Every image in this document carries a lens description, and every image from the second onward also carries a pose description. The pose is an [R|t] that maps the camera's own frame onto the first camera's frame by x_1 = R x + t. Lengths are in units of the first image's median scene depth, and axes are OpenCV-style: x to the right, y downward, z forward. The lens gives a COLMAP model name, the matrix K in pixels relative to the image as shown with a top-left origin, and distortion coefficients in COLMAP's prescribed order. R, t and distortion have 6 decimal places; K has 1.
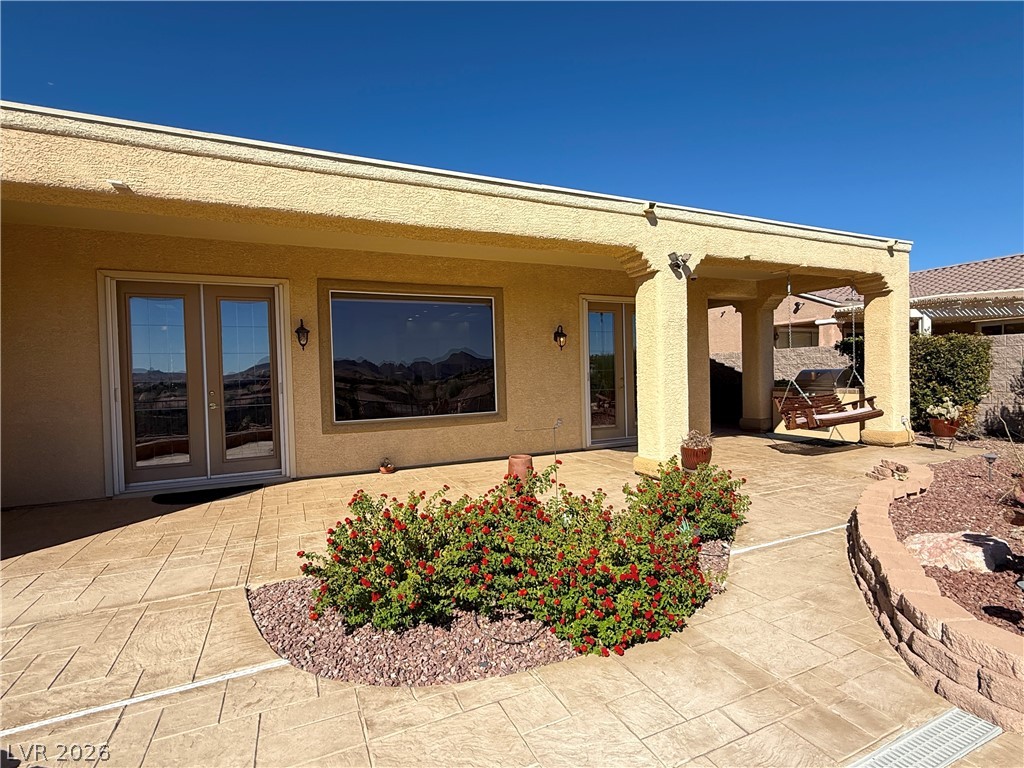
lens RADIAL K [[498.1, 0, 512.2], [0, 498.1, 381.2], [0, 0, 1]] dist [0.001241, -0.000239]
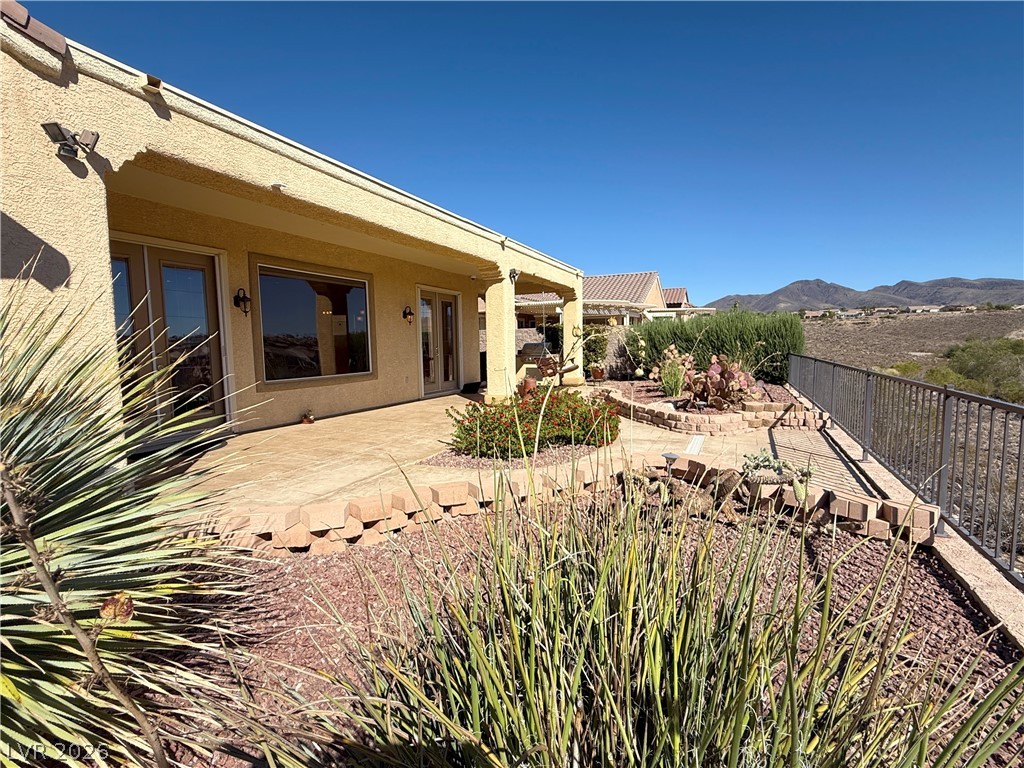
lens RADIAL K [[485.8, 0, 513.2], [0, 485.8, 387.2], [0, 0, 1]] dist [-0.001189, 0.000228]
pose [[0.759980, -0.046369, 0.648291, -0.638722], [0.009511, 0.998138, 0.060242, 0.032717], [-0.649877, -0.039617, 0.759006, -0.206273]]
